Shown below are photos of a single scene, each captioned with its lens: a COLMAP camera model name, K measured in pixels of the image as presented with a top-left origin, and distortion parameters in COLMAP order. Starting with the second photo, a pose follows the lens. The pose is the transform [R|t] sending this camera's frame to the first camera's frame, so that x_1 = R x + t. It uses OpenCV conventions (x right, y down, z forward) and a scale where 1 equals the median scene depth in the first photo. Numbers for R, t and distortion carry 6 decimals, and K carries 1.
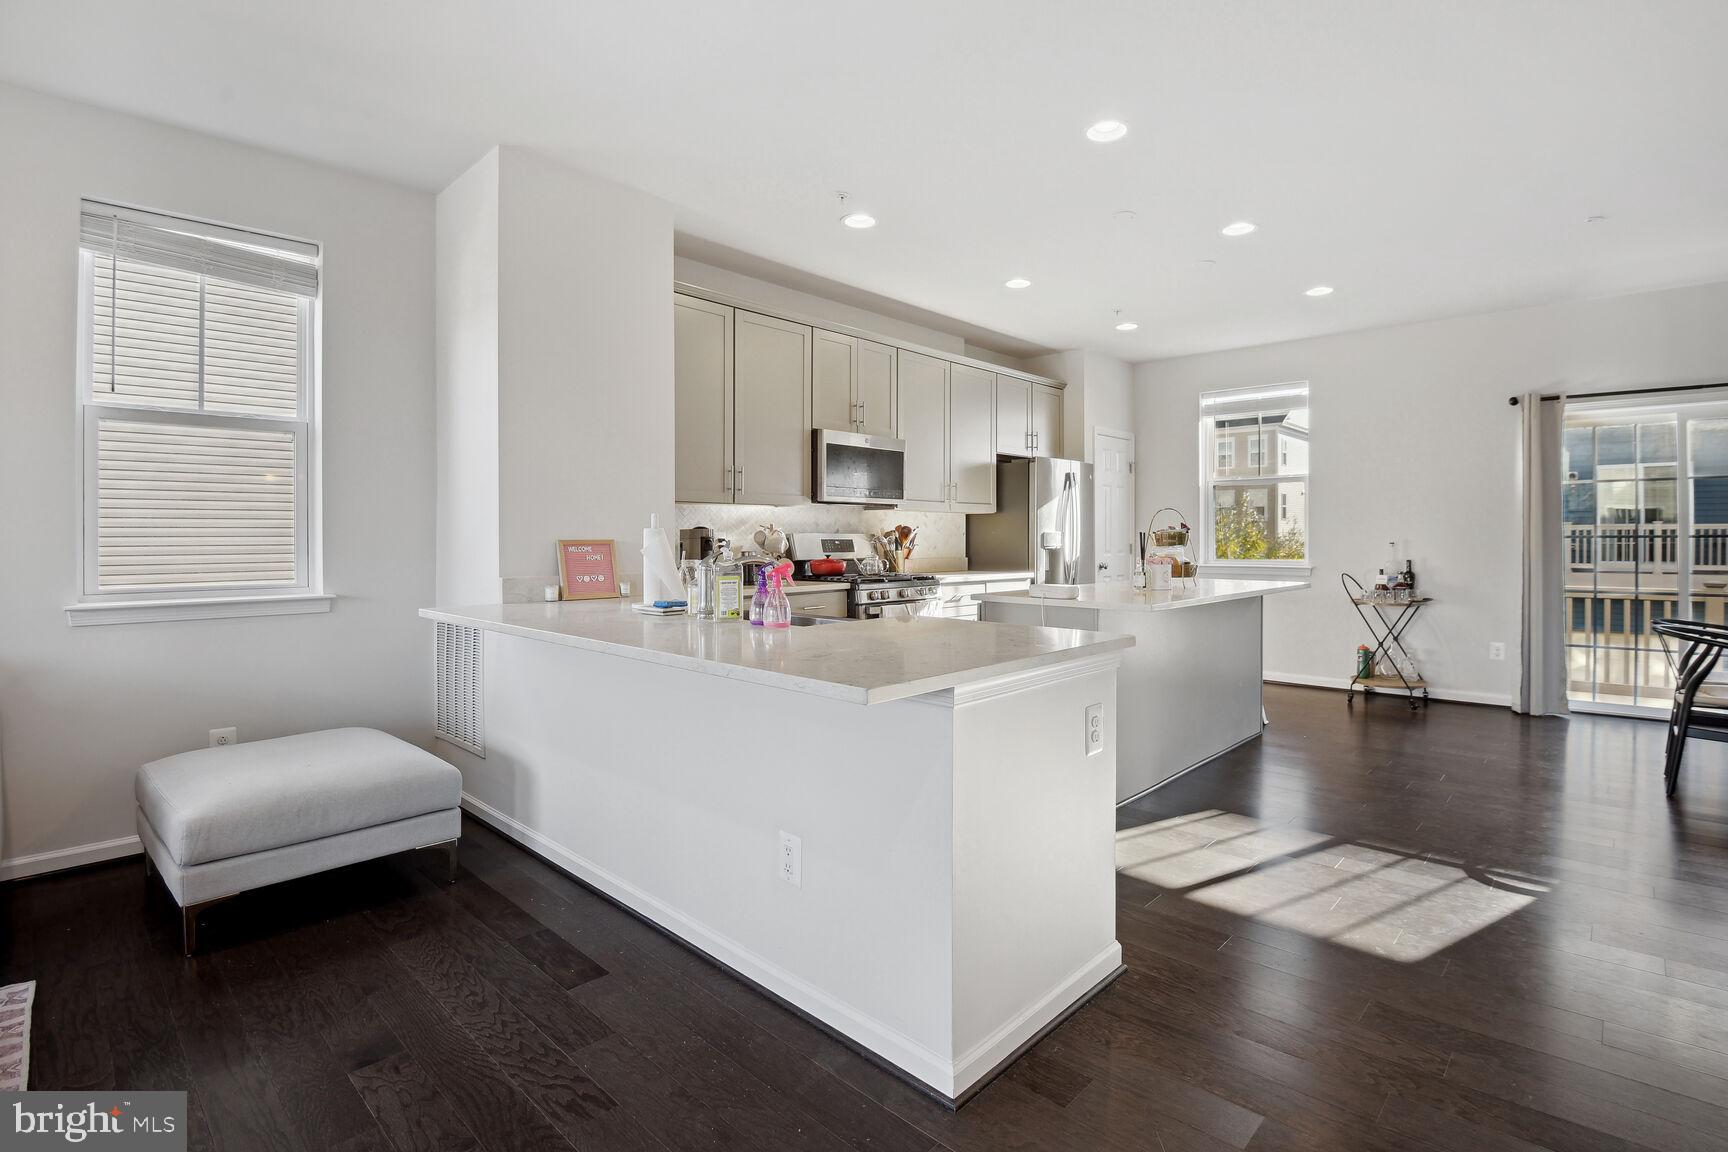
lens RADIAL K [[882.6, 0, 806.2], [0, 882.6, 545.5], [0, 0, 1]] dist [-0.001703, 0.000272]
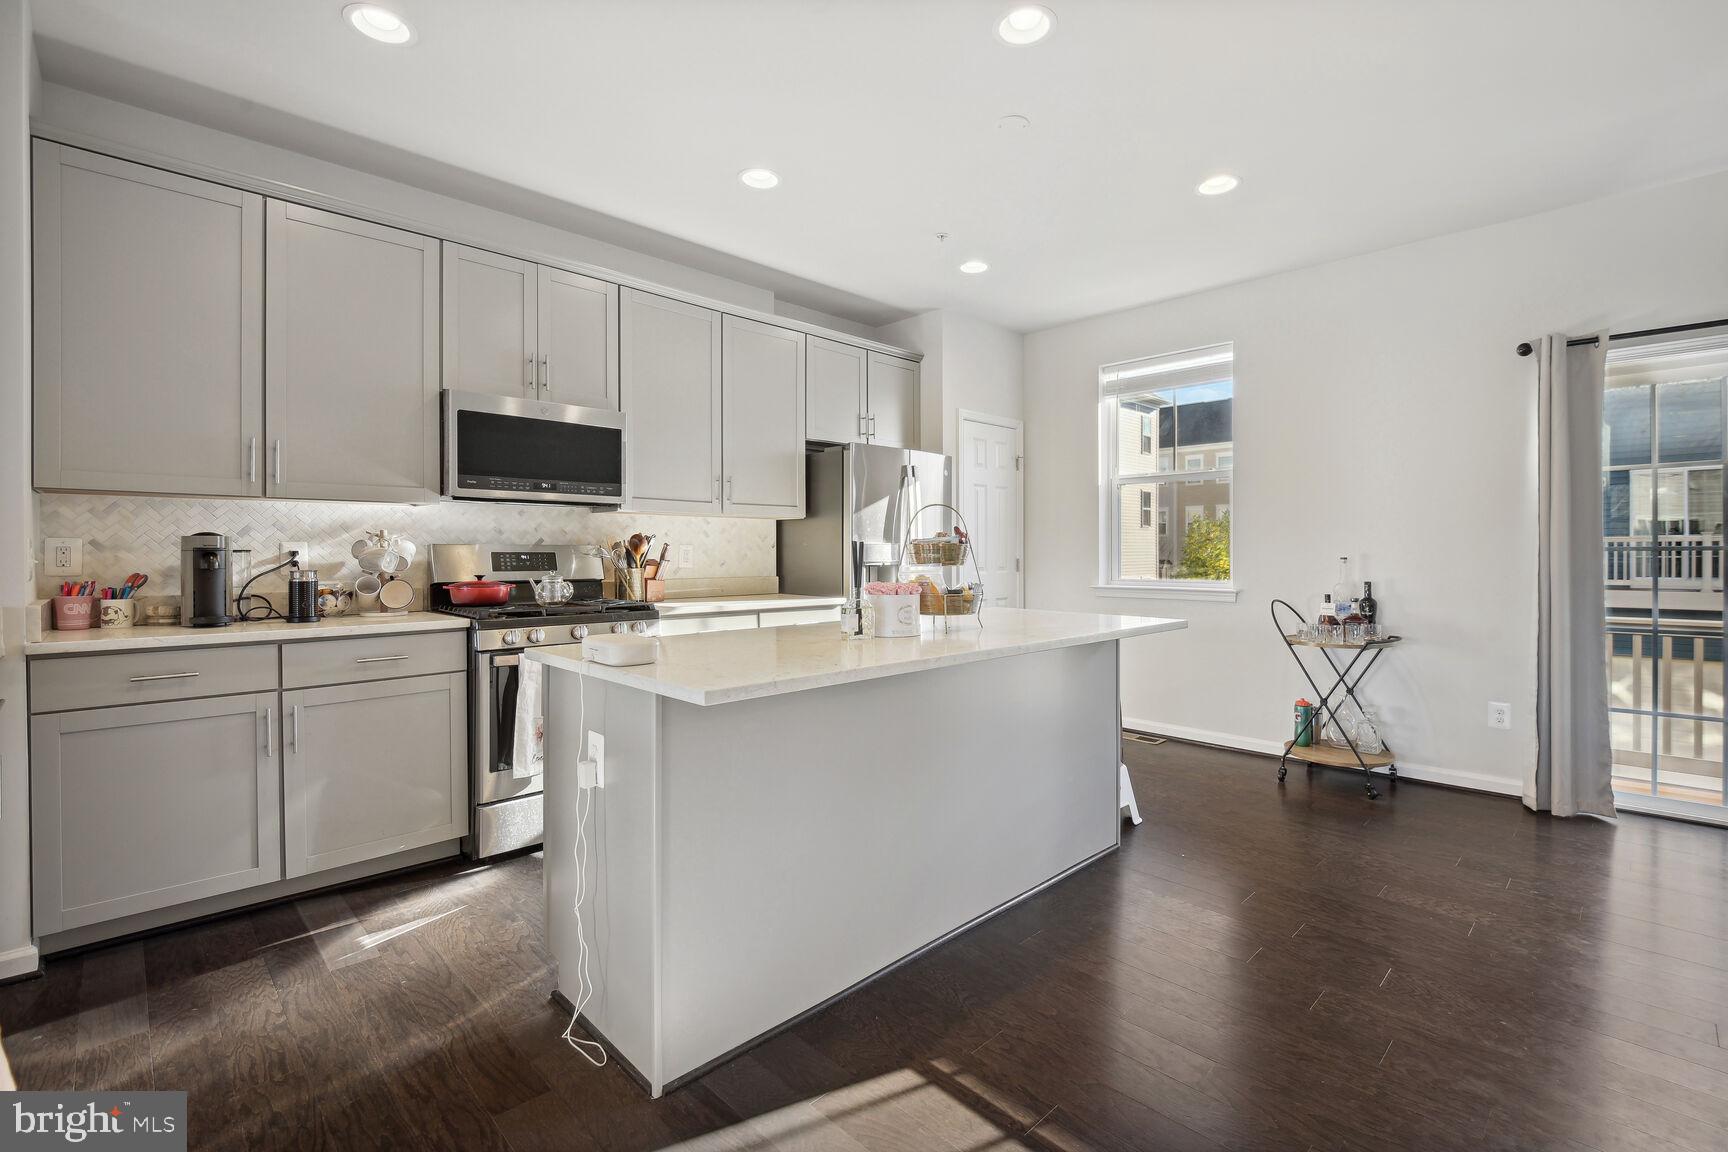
lens RADIAL K [[780.6, 0, 835.0], [0, 780.6, 555.3], [0, 0, 1]] dist [0.021219, -0.000507]
pose [[0.998867, 0.000794, -0.047586, 0.283053], [-0.000899, 0.999997, -0.002176, -0.003475], [0.047584, 0.002217, 0.998865, 0.342356]]
